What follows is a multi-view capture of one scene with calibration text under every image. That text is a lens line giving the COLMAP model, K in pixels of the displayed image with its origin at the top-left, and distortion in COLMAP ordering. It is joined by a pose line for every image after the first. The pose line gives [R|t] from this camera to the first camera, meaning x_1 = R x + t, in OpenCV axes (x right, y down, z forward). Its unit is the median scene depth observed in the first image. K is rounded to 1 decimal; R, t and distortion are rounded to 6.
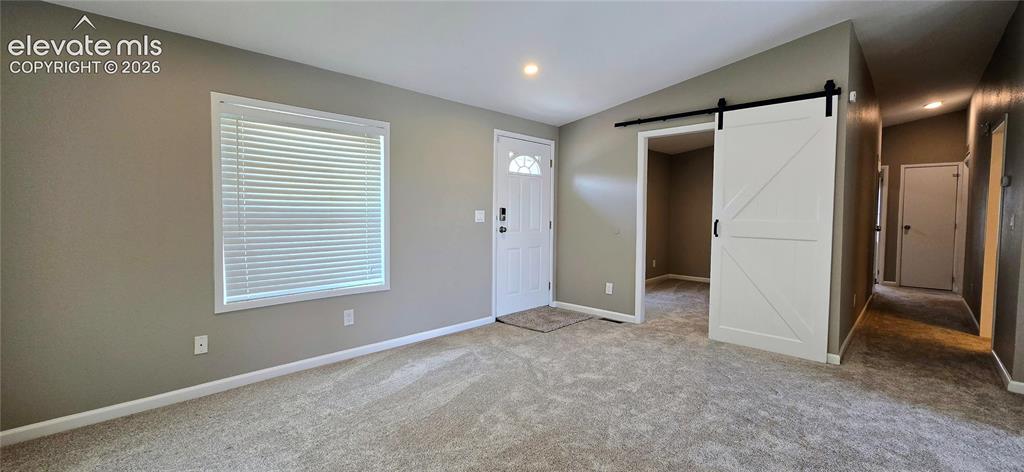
lens RADIAL K [[429.2, 0, 514.4], [0, 429.2, 240.2], [0, 0, 1]] dist [-0.000801, -0.000754]
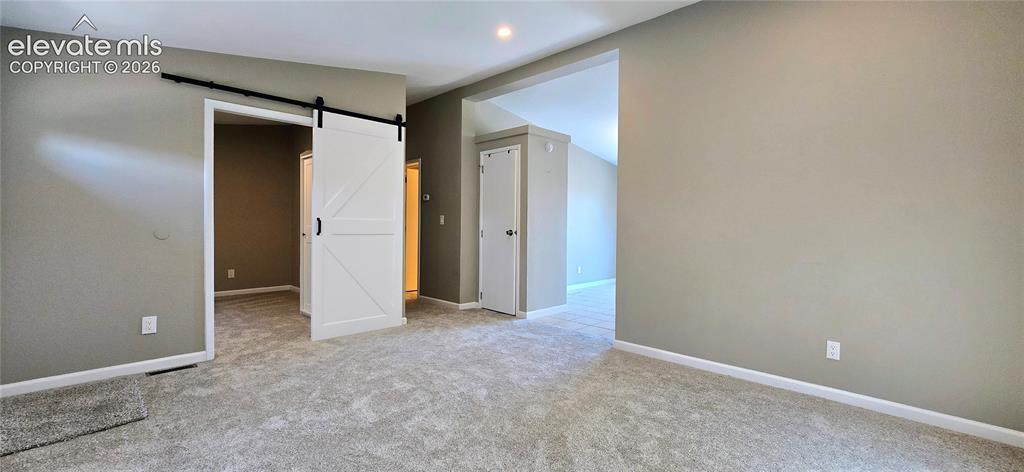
lens RADIAL K [[429.2, 0, 512.5], [0, 429.2, 241.2], [0, 0, 1]] dist [-0.000801, -0.000754]
pose [[-0.015287, -0.039288, 0.999111, -0.527701], [0.058995, 0.997452, 0.040125, -0.007608], [-0.998141, 0.059556, -0.012931, 0.572010]]
